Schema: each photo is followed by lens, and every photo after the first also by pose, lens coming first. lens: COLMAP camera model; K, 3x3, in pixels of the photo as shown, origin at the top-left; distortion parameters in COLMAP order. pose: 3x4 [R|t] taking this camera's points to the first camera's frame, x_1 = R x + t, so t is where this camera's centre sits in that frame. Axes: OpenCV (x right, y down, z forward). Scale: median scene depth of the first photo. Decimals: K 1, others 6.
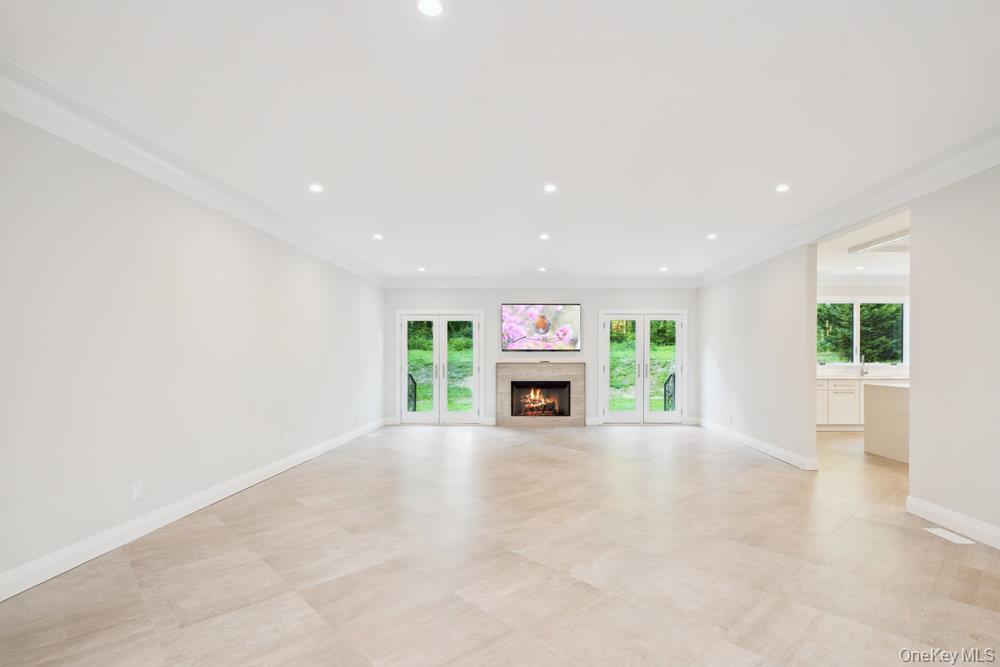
lens RADIAL K [[512.0, 0, 503.0], [0, 512.0, 342.3], [0, 0, 1]] dist [-0.000483, -0.000683]
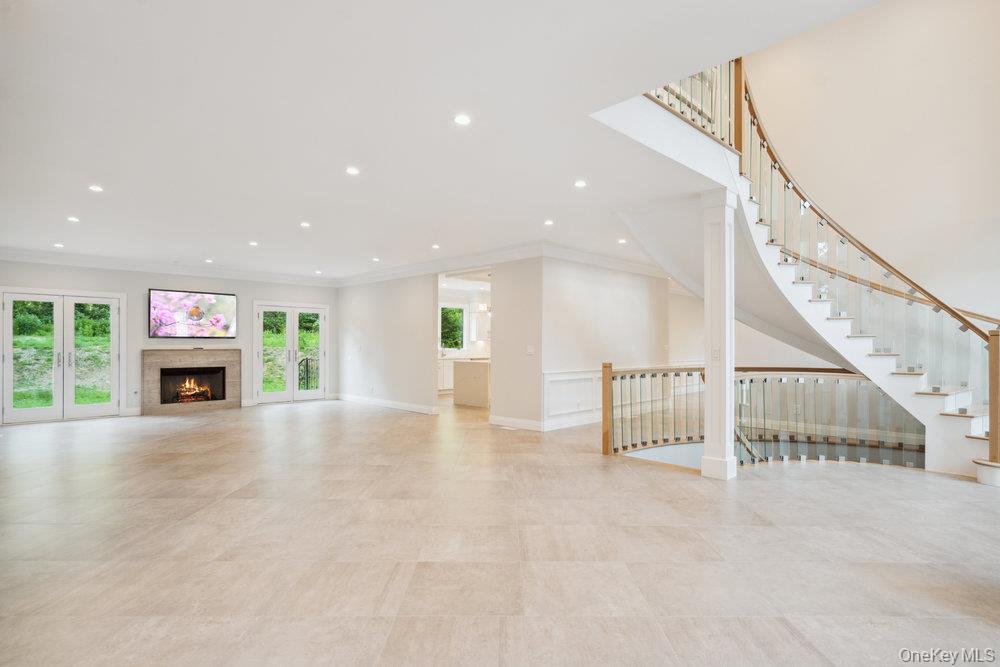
lens RADIAL K [[519.4, 0, 500.1], [0, 519.4, 337.2], [0, 0, 1]] dist [-0.000265, -0.000075]
pose [[0.707681, 0.010167, 0.706459, -0.227745], [-0.020881, 0.999761, 0.006530, -0.004450], [-0.706224, -0.019373, 0.707724, -0.164336]]
